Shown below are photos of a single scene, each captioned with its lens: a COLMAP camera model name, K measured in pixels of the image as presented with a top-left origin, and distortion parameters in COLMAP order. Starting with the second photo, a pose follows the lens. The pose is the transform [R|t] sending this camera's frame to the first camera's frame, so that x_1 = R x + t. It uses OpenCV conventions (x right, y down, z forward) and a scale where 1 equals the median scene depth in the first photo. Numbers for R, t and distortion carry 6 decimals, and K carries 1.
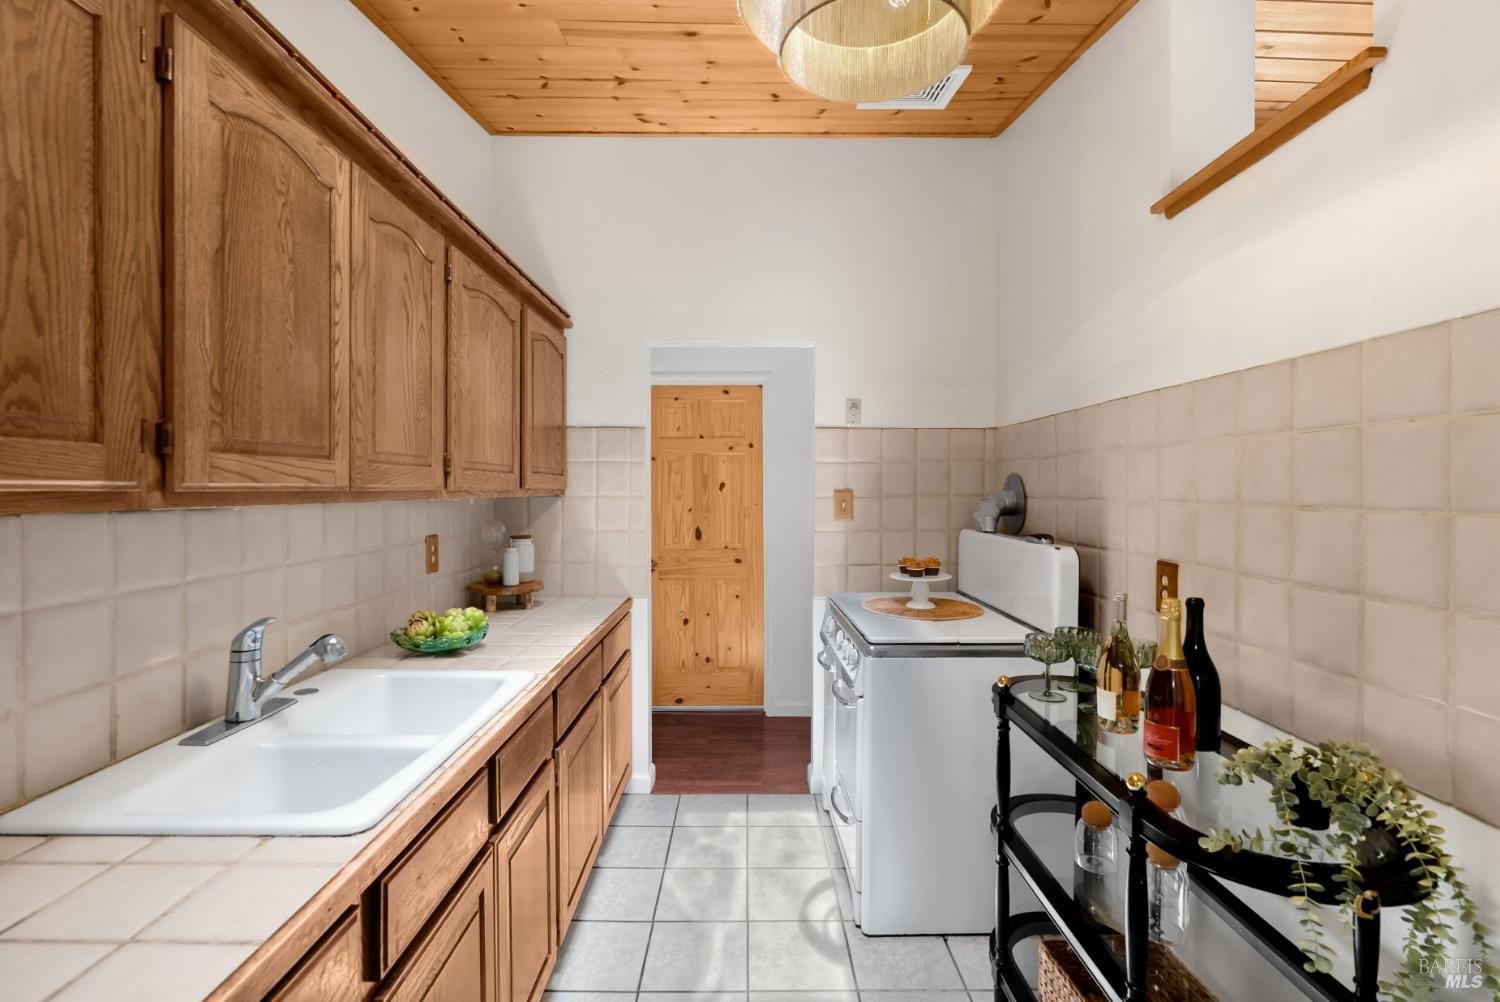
lens RADIAL K [[679.6, 0, 749.1], [0, 679.6, 499.2], [0, 0, 1]] dist [-0.011837, 0.002184]
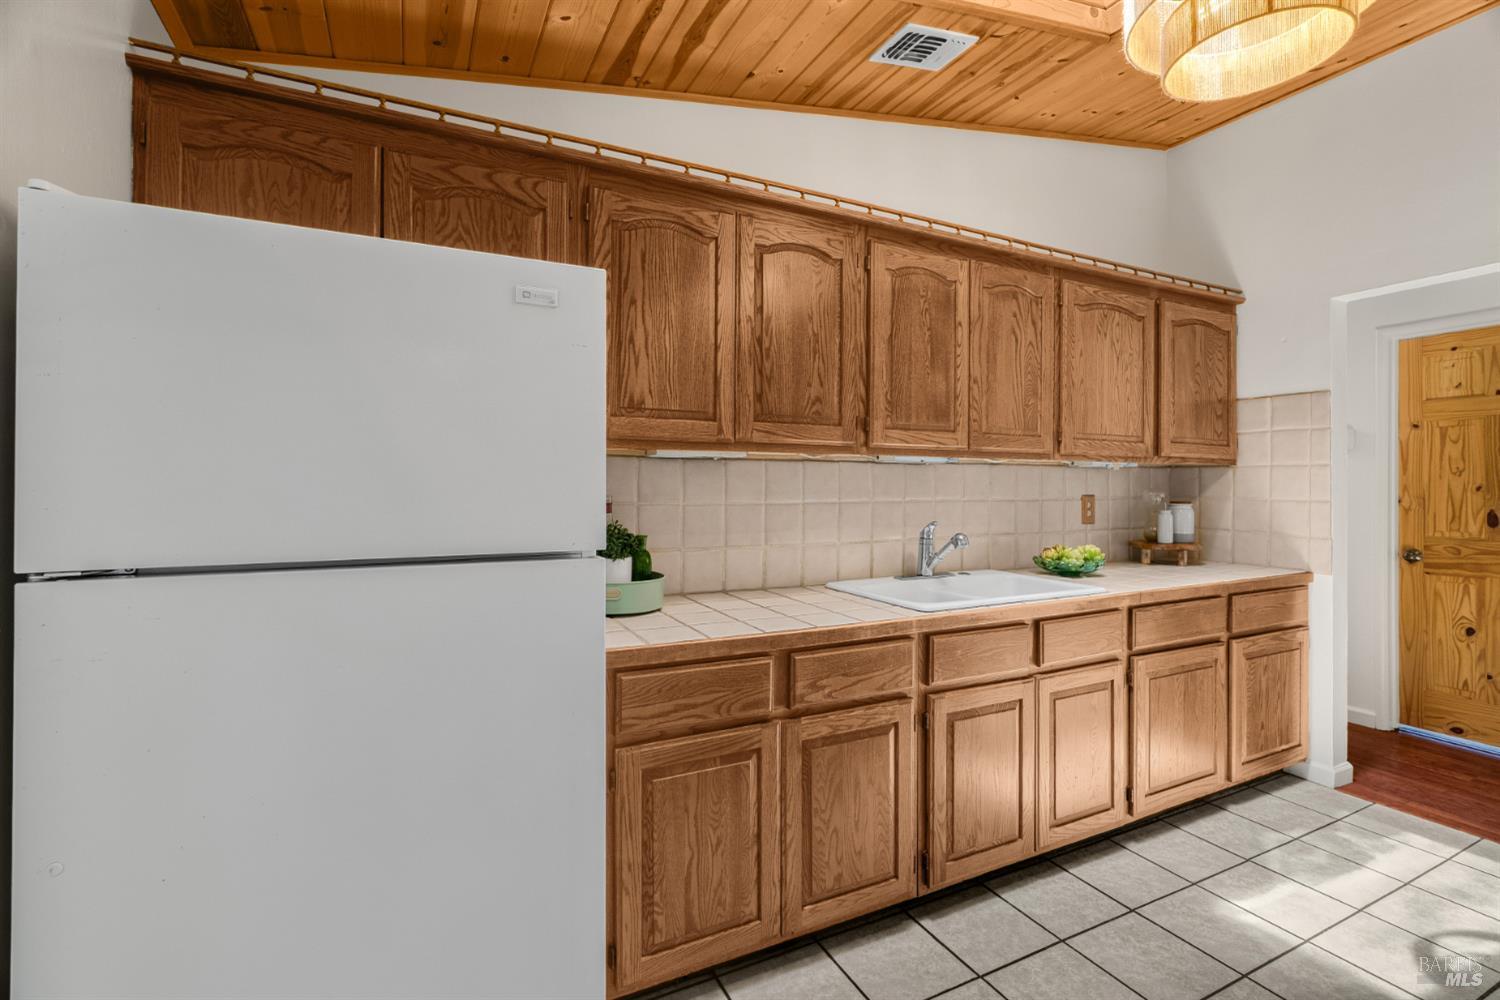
lens RADIAL K [[679.6, 0, 750.4], [0, 679.6, 488.5], [0, 0, 1]] dist [-0.011837, 0.002184]
pose [[0.442715, 0.005327, -0.896647, 0.706929], [-0.017027, 0.999852, -0.002467, 0.096964], [0.896501, 0.016359, 0.442740, -0.258554]]
